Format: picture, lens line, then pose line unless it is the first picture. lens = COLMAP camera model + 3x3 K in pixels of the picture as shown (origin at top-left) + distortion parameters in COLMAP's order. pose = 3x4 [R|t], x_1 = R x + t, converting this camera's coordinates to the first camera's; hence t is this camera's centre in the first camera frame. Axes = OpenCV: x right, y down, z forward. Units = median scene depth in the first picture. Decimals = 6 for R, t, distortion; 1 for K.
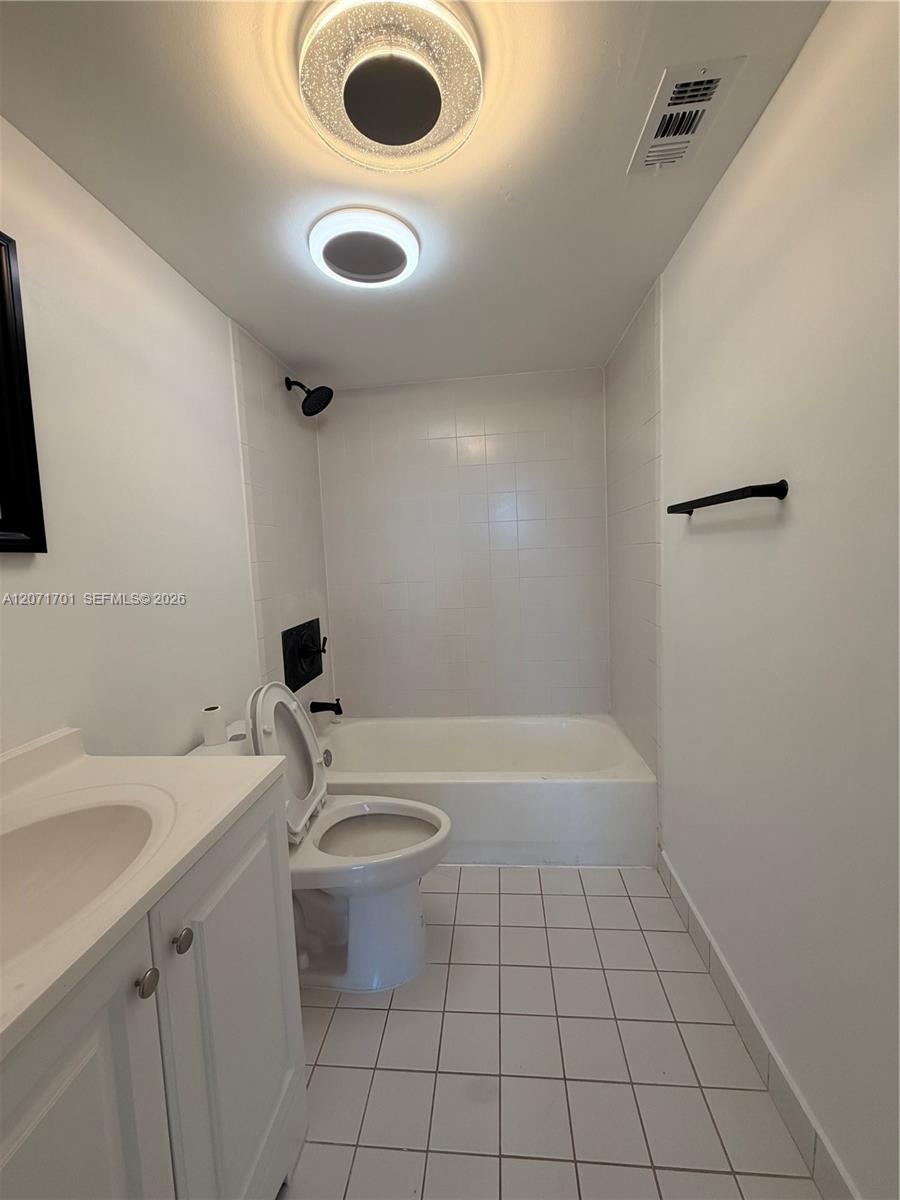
lens RADIAL K [[478.4, 0, 449.9], [0, 478.4, 596.6], [0, 0, 1]] dist [-0.001255, 0.000102]
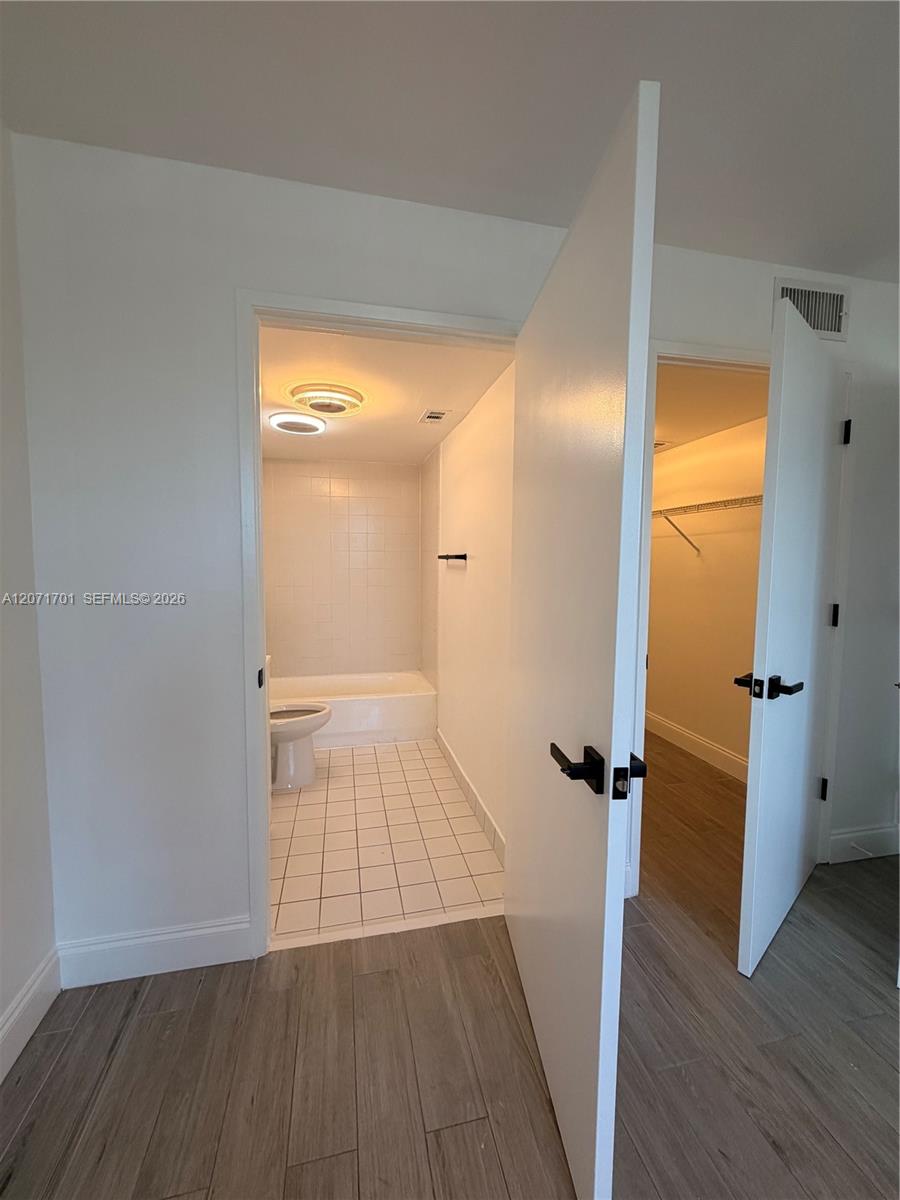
lens RADIAL K [[478.4, 0, 449.9], [0, 478.4, 596.6], [0, 0, 1]] dist [-0.001255, 0.000102]
pose [[0.949946, 0.029573, 0.311012, -0.133564], [-0.020949, 0.999299, -0.031034, 0.051348], [-0.311711, 0.022965, 0.949899, -0.885015]]
